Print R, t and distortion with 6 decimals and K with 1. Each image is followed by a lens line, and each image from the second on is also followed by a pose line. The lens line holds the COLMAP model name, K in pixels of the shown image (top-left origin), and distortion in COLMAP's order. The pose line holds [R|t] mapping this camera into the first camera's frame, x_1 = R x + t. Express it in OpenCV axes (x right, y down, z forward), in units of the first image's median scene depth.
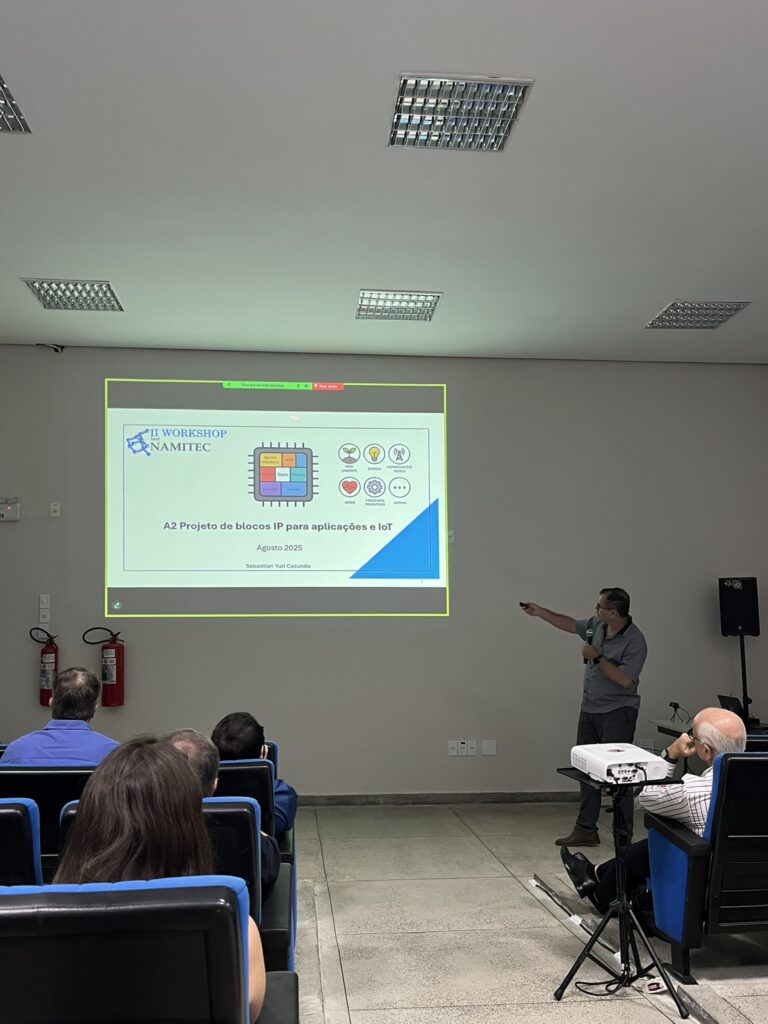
lens RADIAL K [[885.6, 0, 383.7], [0, 885.6, 518.6], [0, 0, 1]] dist [0.024483, 0.008151]
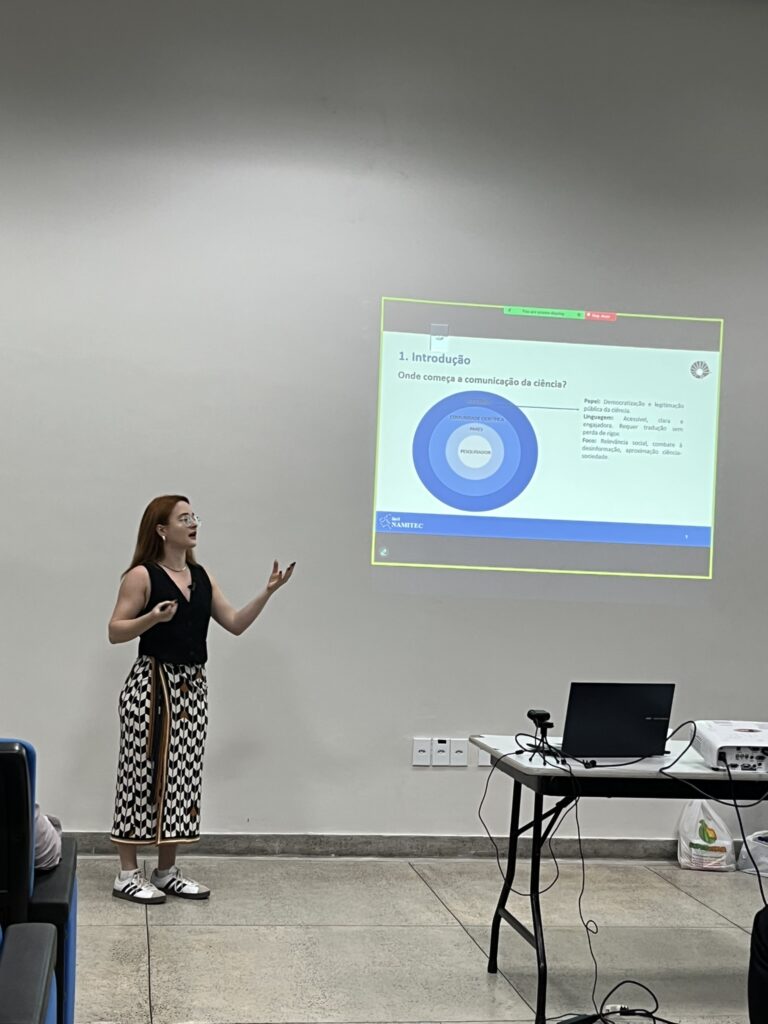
lens RADIAL K [[1486.5, 0, 396.9], [0, 1486.5, 533.8], [0, 0, 1]] dist [0.063471, 0.000000]
pose [[0.996940, 0.042602, 0.065535, 0.002272], [-0.050193, 0.991633, 0.118929, 0.037607], [-0.059920, -0.121854, 0.990738, 0.187153]]
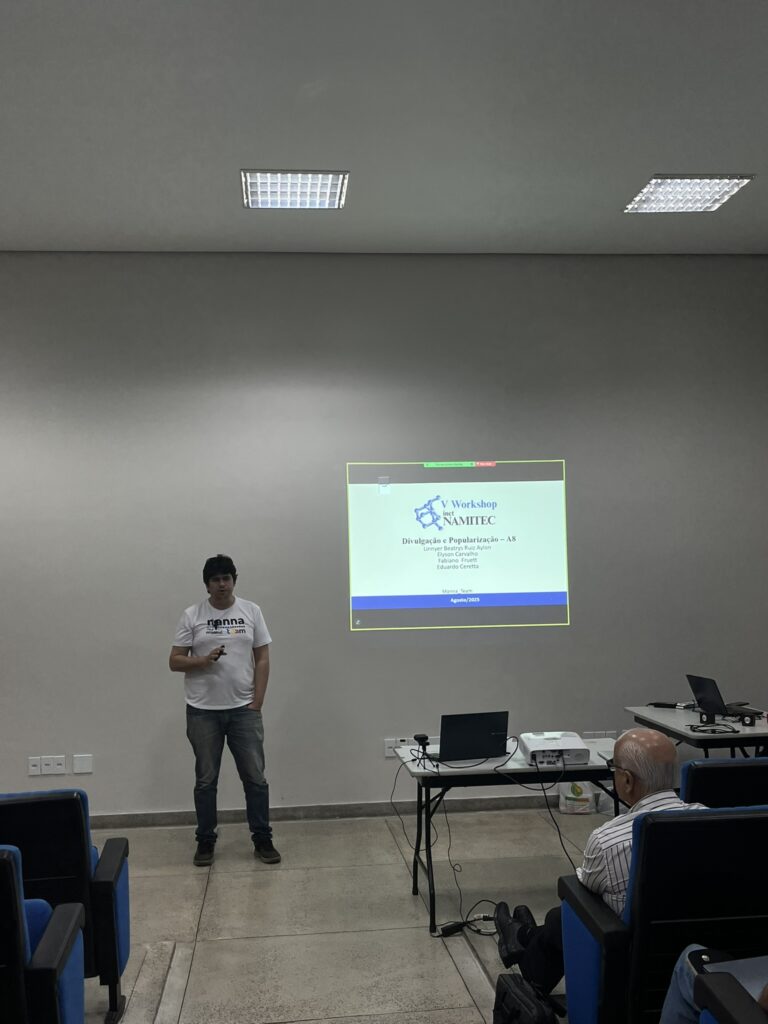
lens RADIAL K [[1033.4, 0, 399.5], [0, 1033.4, 508.2], [0, 0, 1]] dist [0.025289, 0.000000]
pose [[0.999706, -0.023823, 0.004509, 0.098158], [0.023421, 0.996943, 0.074543, -0.031135], [-0.006271, -0.074416, 0.997208, 0.088578]]
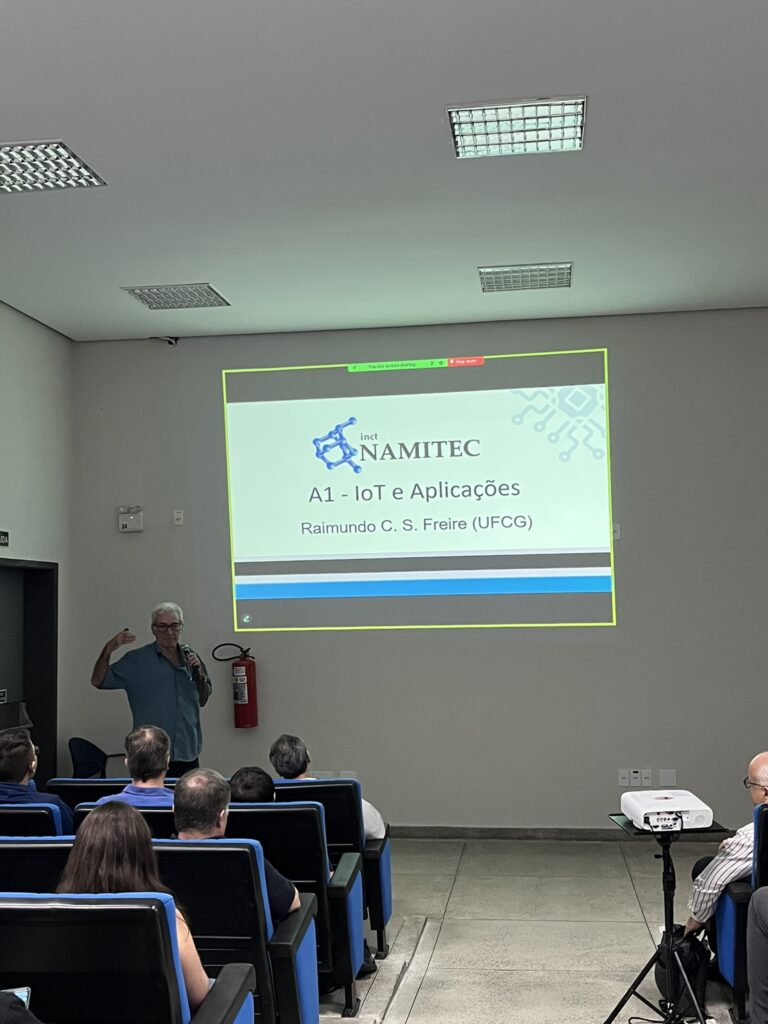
lens RADIAL K [[1245.8, 0, 404.0], [0, 1245.8, 513.8], [0, 0, 1]] dist [0.020953, 0.000000]
pose [[0.972986, -0.031789, -0.228664, 0.175115], [0.046503, 0.997159, 0.059251, -0.088562], [0.226131, -0.068284, 0.971701, -0.234655]]
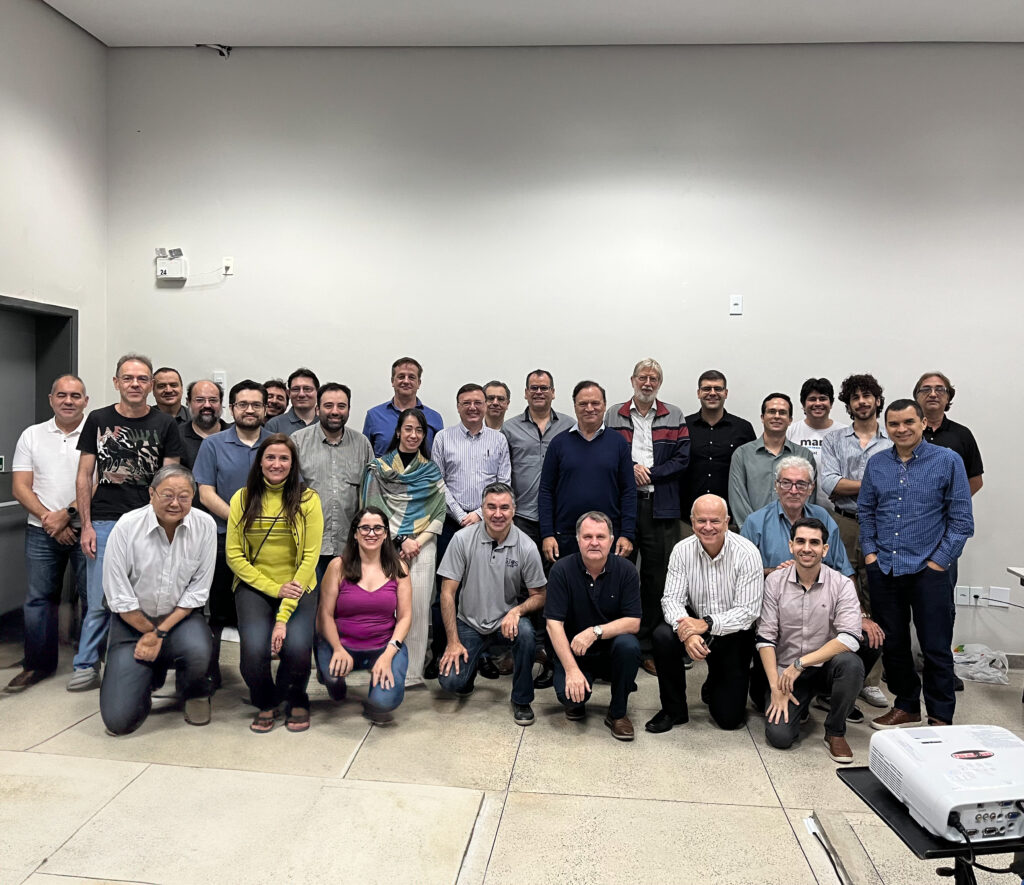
lens RADIAL K [[860.1, 0, 560.0], [0, 860.1, 439.5], [0, 0, 1]] dist [0.009925, -0.003647]
pose [[0.983847, 0.036582, -0.175234, 0.069959], [-0.007080, 0.986083, 0.166101, 0.014913], [0.178872, -0.162178, 0.970414, 0.313434]]
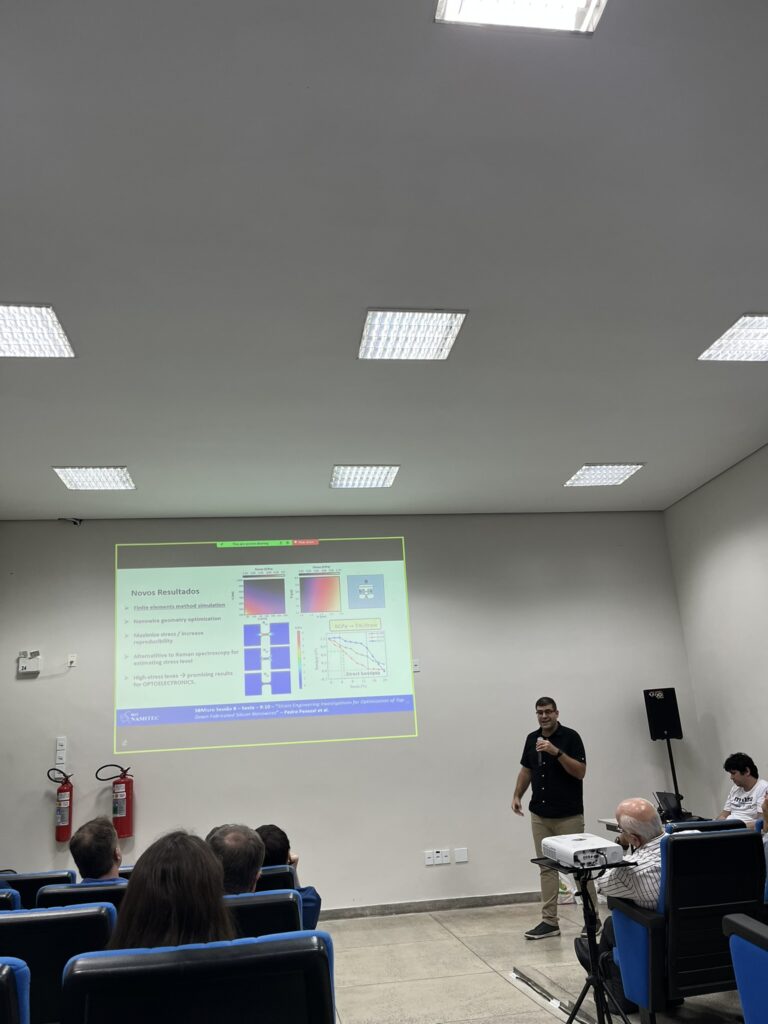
lens RADIAL K [[783.2, 0, 380.6], [0, 783.2, 514.5], [0, 0, 1]] dist [0.039595, -0.041025]
pose [[0.997358, -0.041220, 0.059814, -0.028405], [0.050943, 0.983881, -0.171415, -0.000638], [-0.051784, 0.174010, 0.983381, -0.059497]]
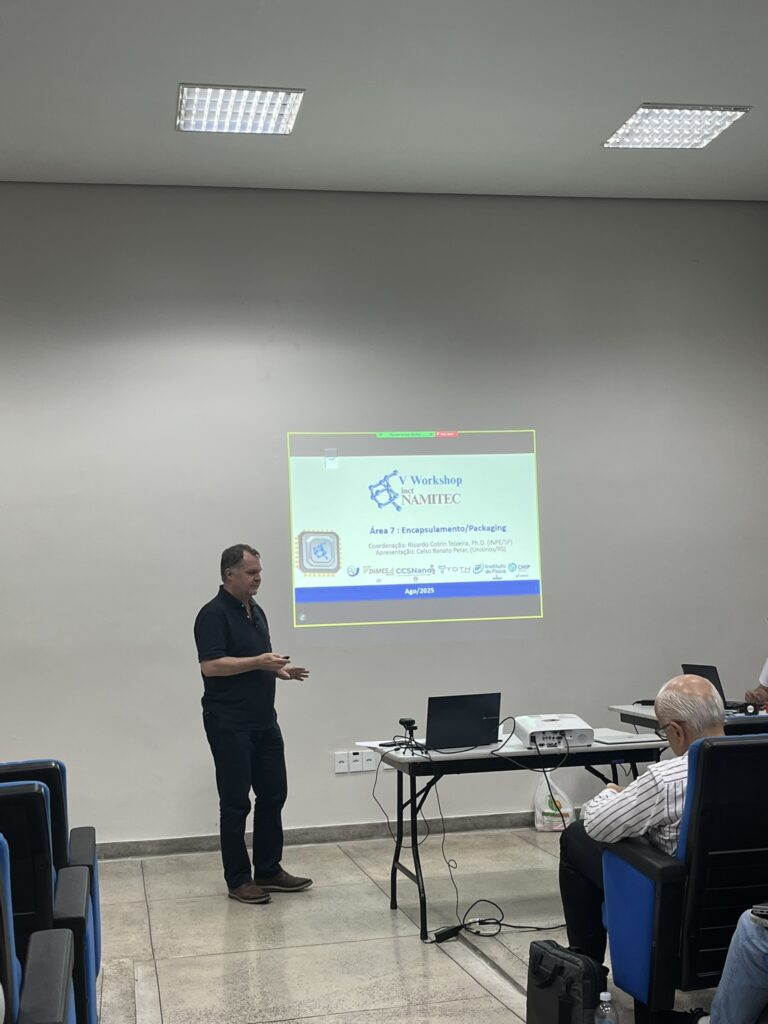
lens RADIAL K [[1280.1, 0, 399.8], [0, 1280.1, 520.9], [0, 0, 1]] dist [0.033414, 0.000000]
pose [[0.993170, -0.030911, 0.112505, 0.018442], [0.024246, 0.997896, 0.060132, 0.013198], [-0.114127, -0.056994, 0.991830, 0.013412]]
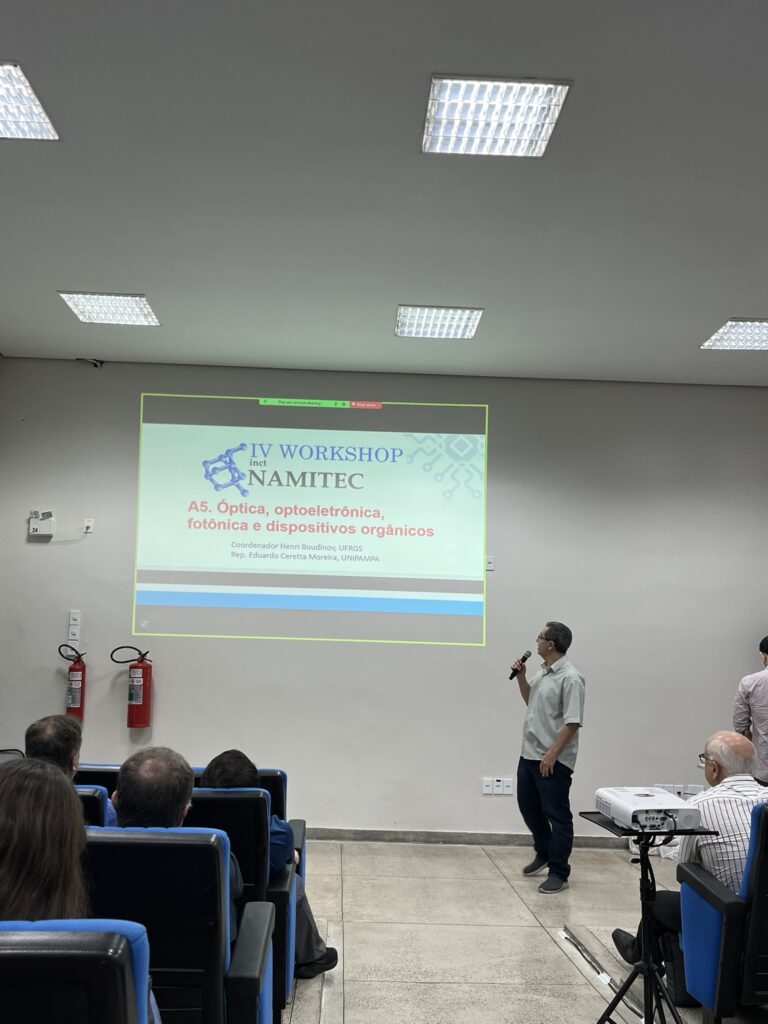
lens RADIAL K [[895.4, 0, 381.9], [0, 895.4, 519.4], [0, 0, 1]] dist [0.023351, -0.009176]
pose [[0.997425, 0.021355, -0.068461, 0.027725], [-0.023471, 0.999266, -0.030262, 0.006439], [0.067765, 0.031791, 0.997195, 0.027425]]
